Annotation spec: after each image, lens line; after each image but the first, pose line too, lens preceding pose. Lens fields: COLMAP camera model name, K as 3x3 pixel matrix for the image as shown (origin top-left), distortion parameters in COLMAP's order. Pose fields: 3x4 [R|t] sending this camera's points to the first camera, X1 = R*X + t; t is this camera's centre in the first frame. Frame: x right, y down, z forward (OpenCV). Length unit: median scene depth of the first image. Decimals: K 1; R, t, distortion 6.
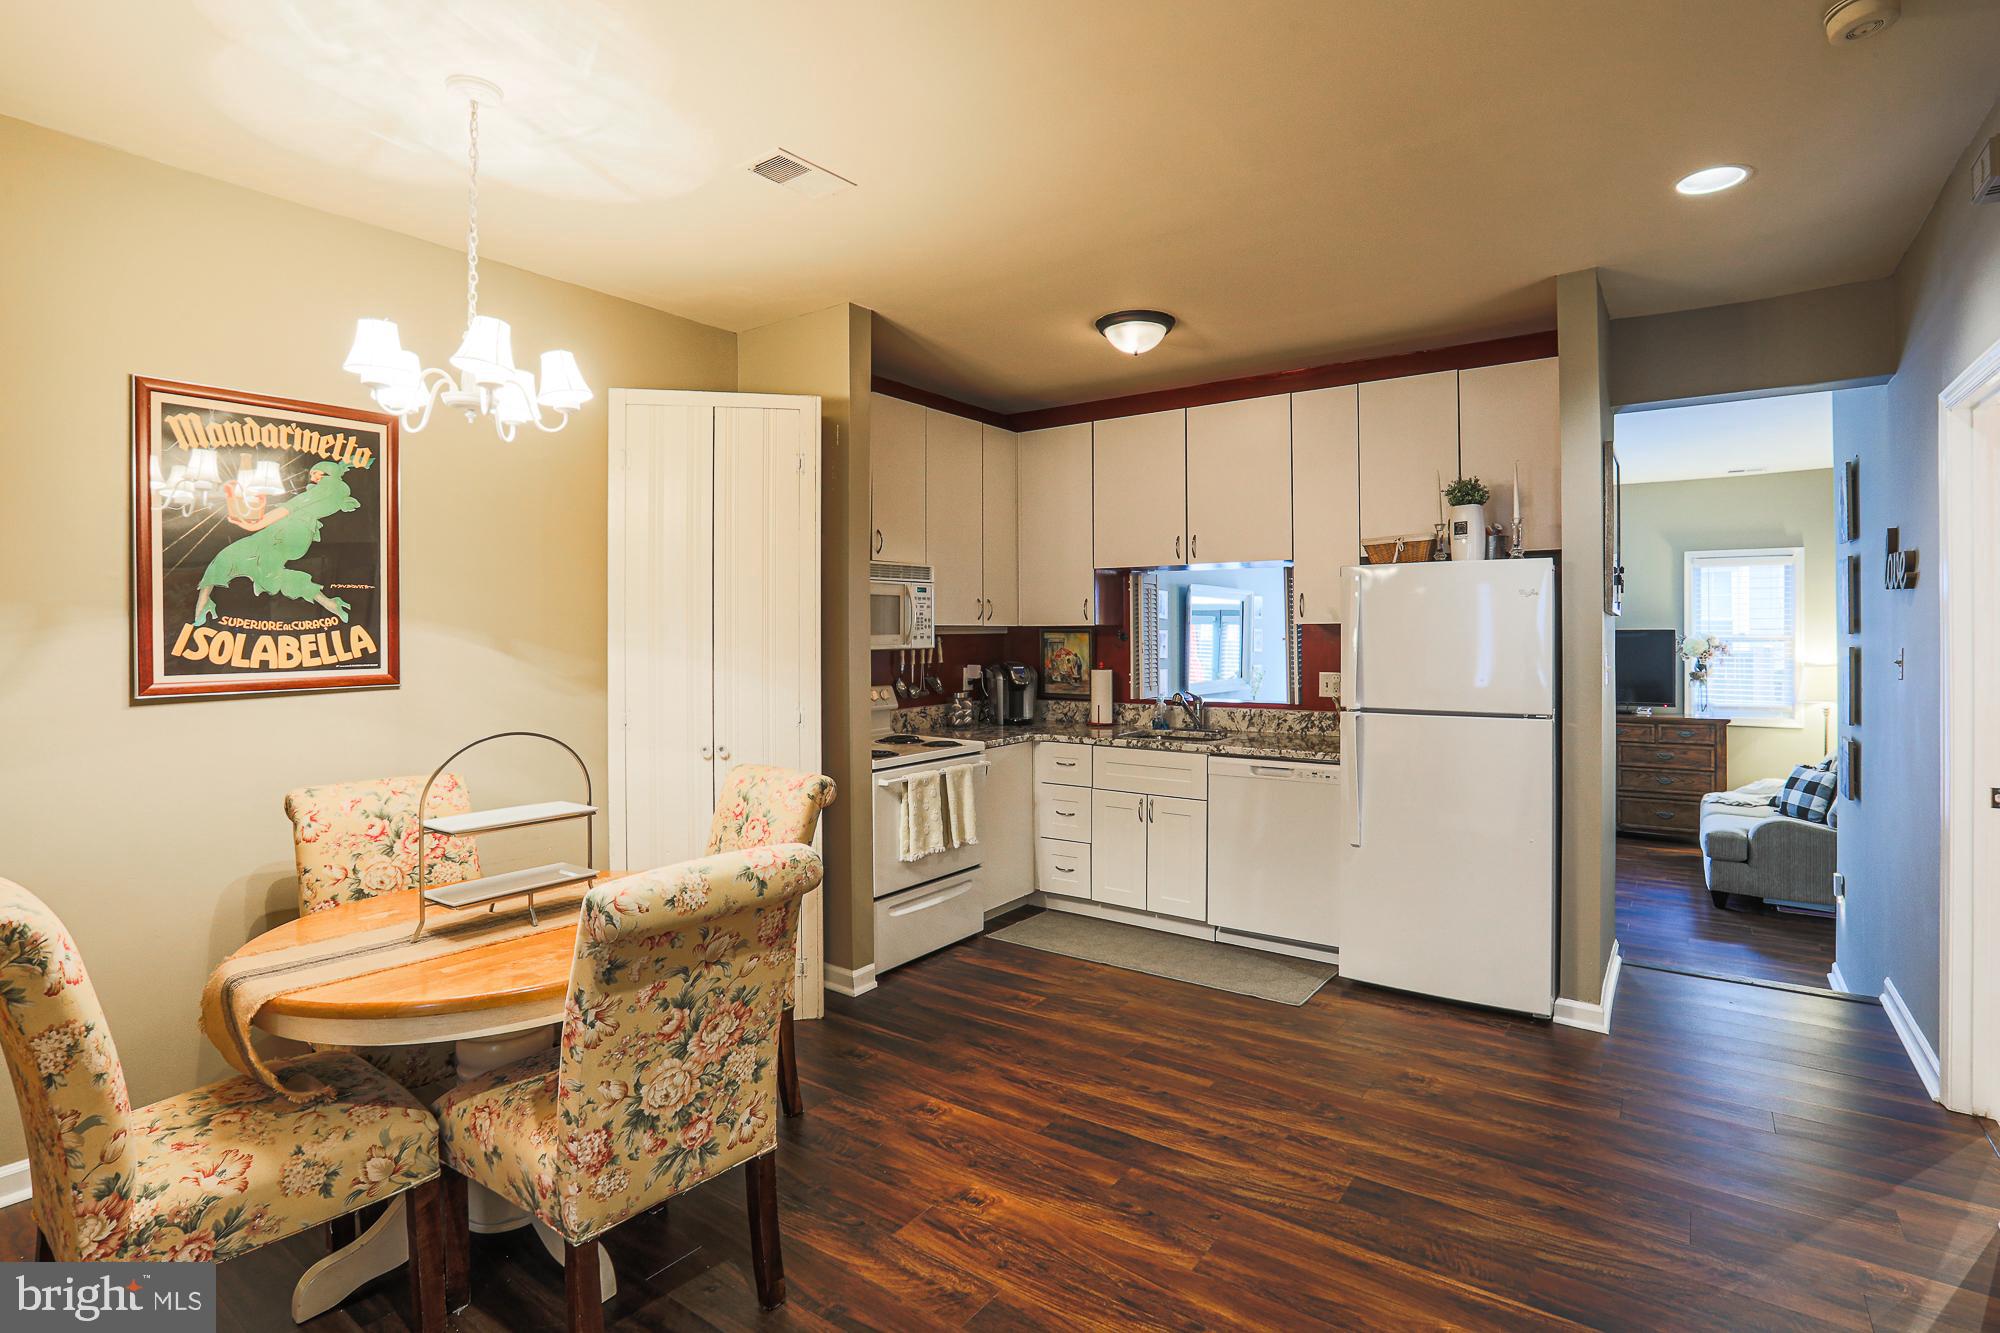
lens RADIAL K [[969.1, 0, 1010.1], [0, 969.1, 641.1], [0, 0, 1]] dist [-0.061999, 0.026548]
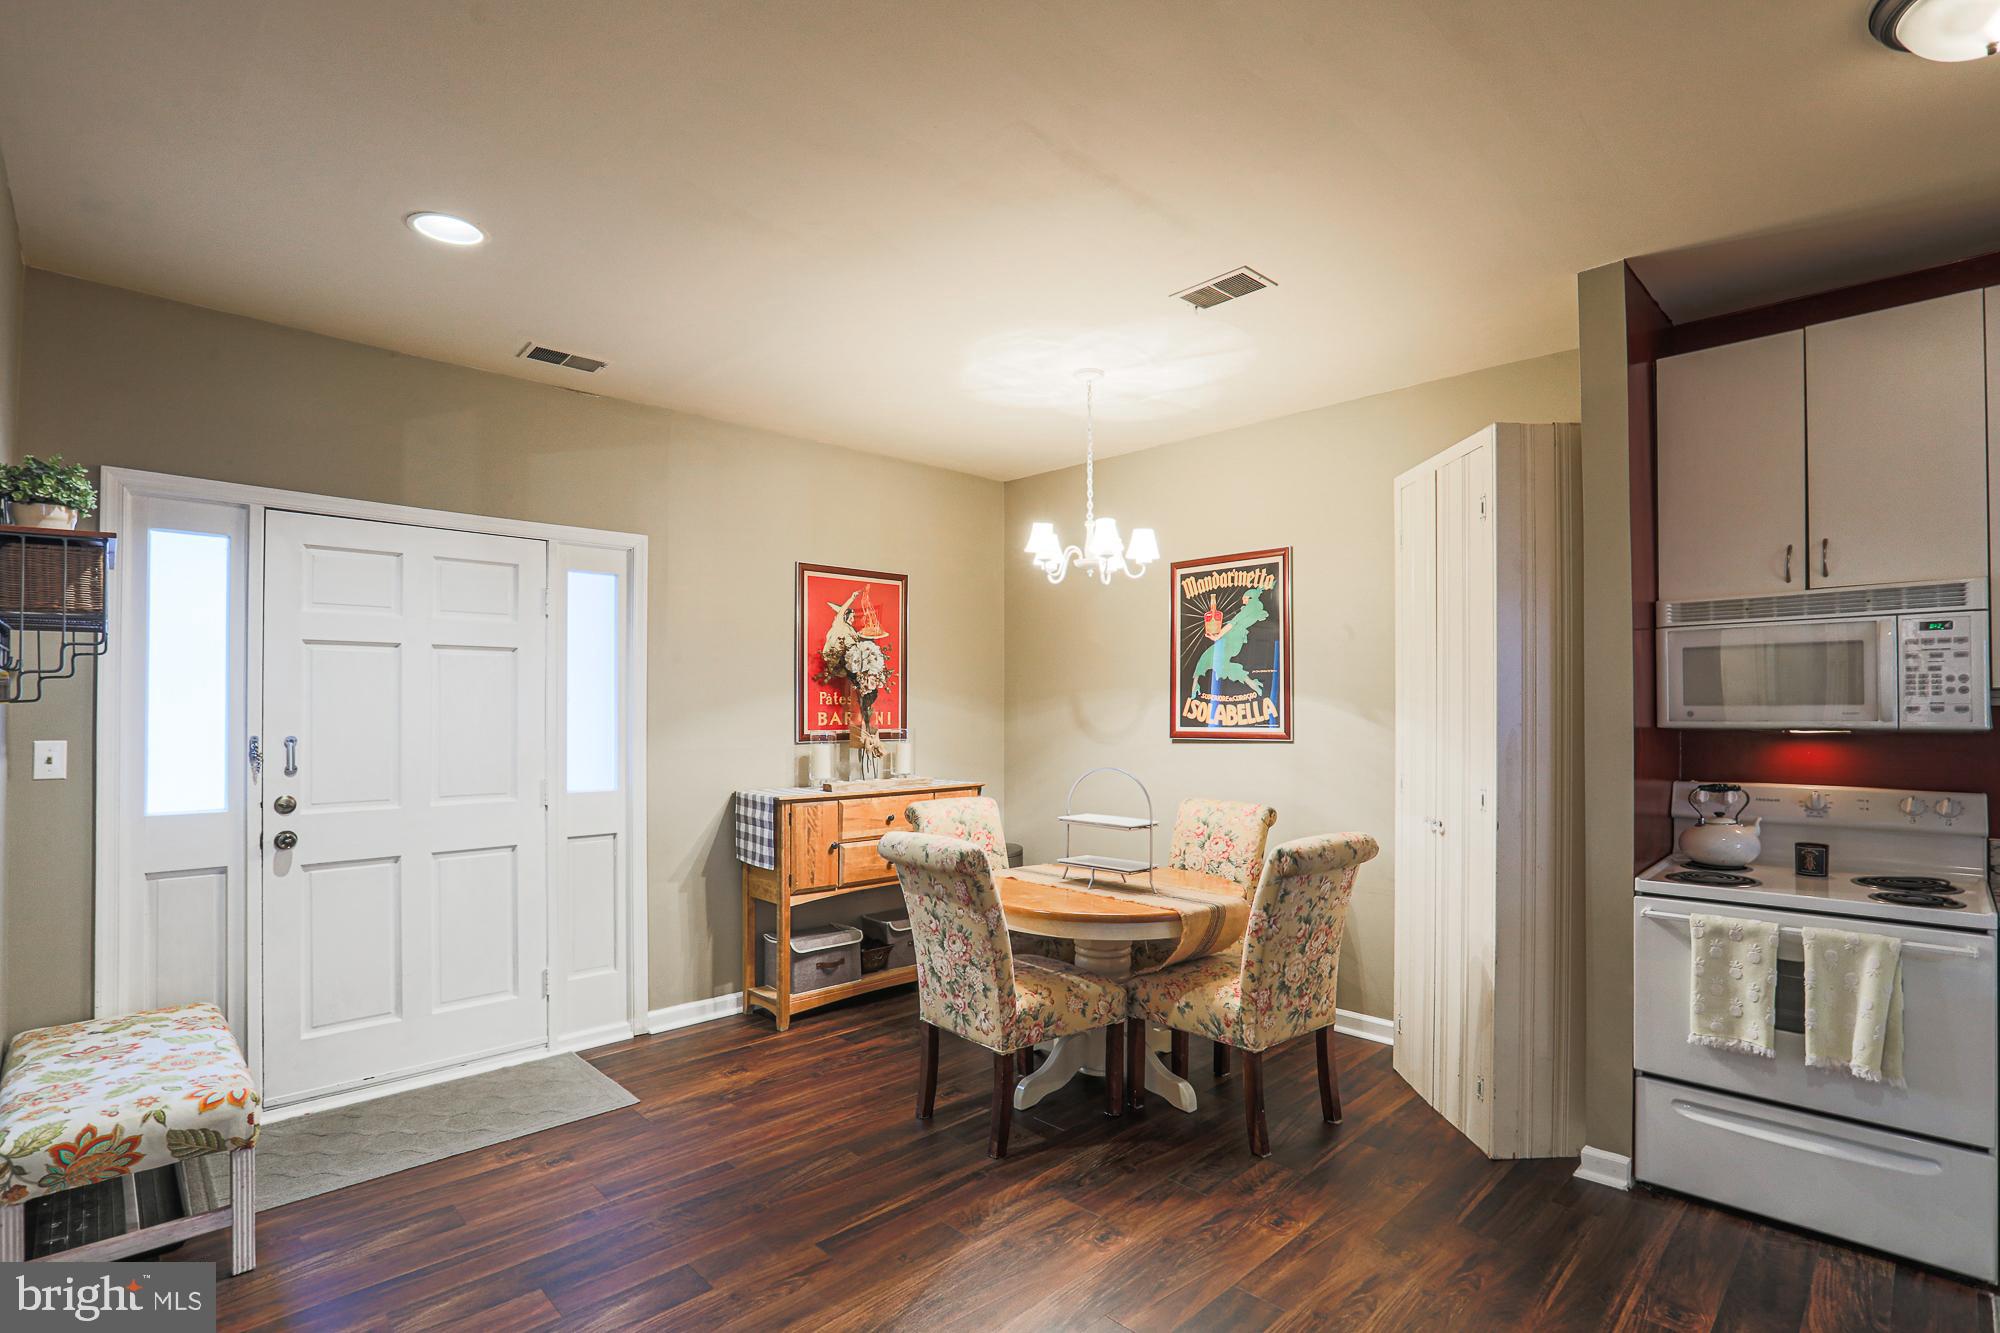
lens RADIAL K [[967.6, 0, 1013.9], [0, 967.6, 681.8], [0, 0, 1]] dist [-0.064570, 0.025993]
pose [[-0.173003, -0.020702, -0.984704, 0.604539], [-0.005186, 0.999784, -0.020108, -0.006726], [0.984908, 0.001628, -0.173073, 0.630318]]
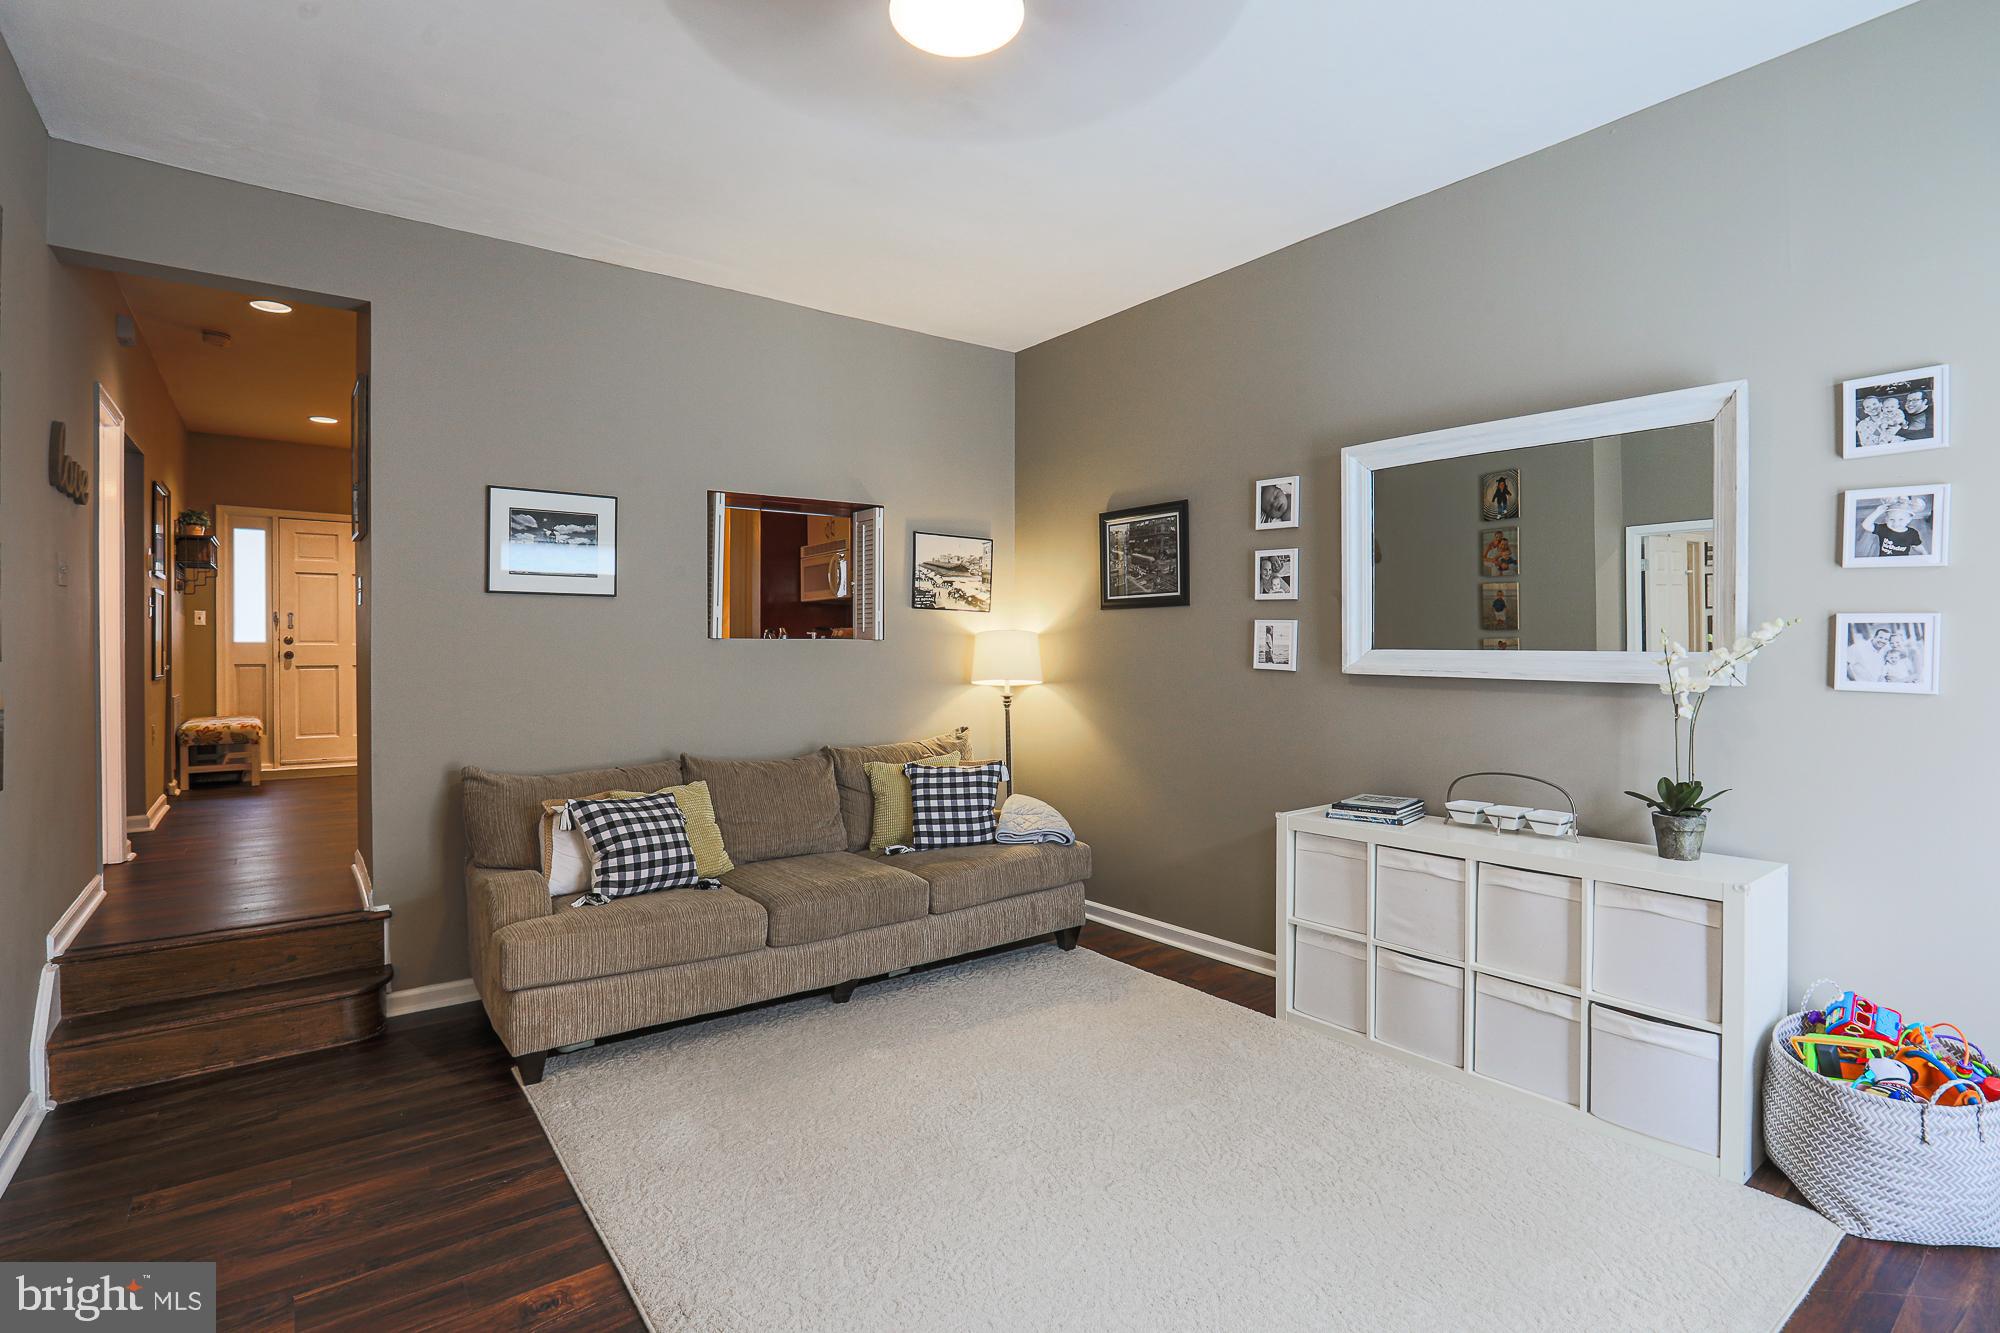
lens RADIAL K [[969.1, 0, 1010.1], [0, 969.1, 641.1], [0, 0, 1]] dist [-0.061999, 0.026548]
pose [[-0.291031, -0.000708, -0.956713, 1.367103], [-0.005355, 0.999985, 0.000889, 0.078220], [0.956699, 0.005382, -0.291031, 1.897861]]
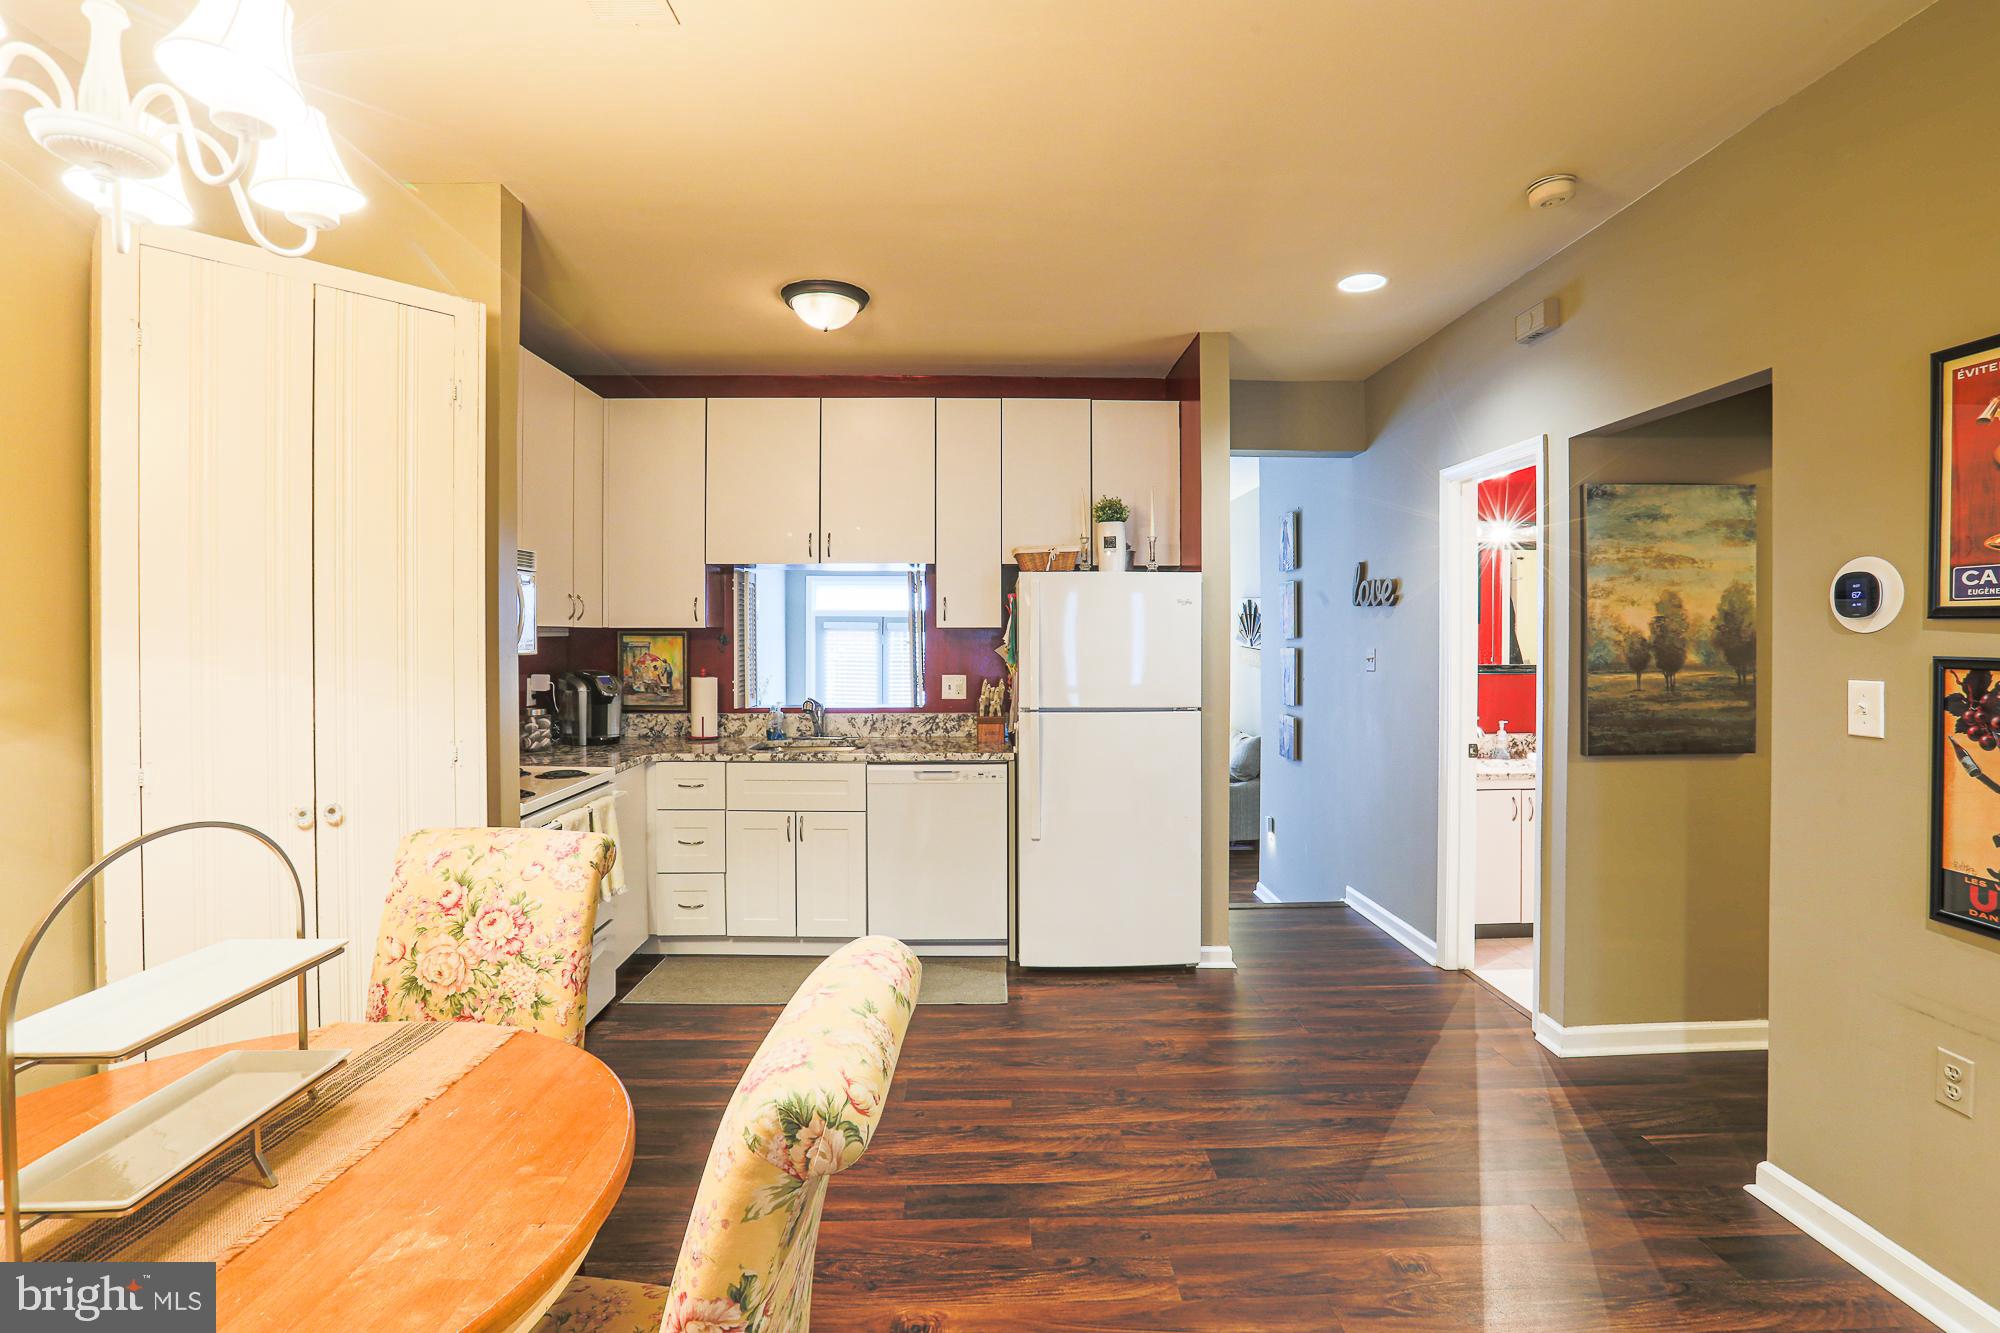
lens RADIAL K [[927.0, 0, 1001.0], [0, 927.0, 656.3], [0, 0, 1]] dist [-0.065679, 0.022509]
pose [[0.794701, -0.007621, 0.606953, -0.260140], [0.000987, 0.999936, 0.011263, 0.001592], [-0.607000, -0.008352, 0.794658, 0.204080]]
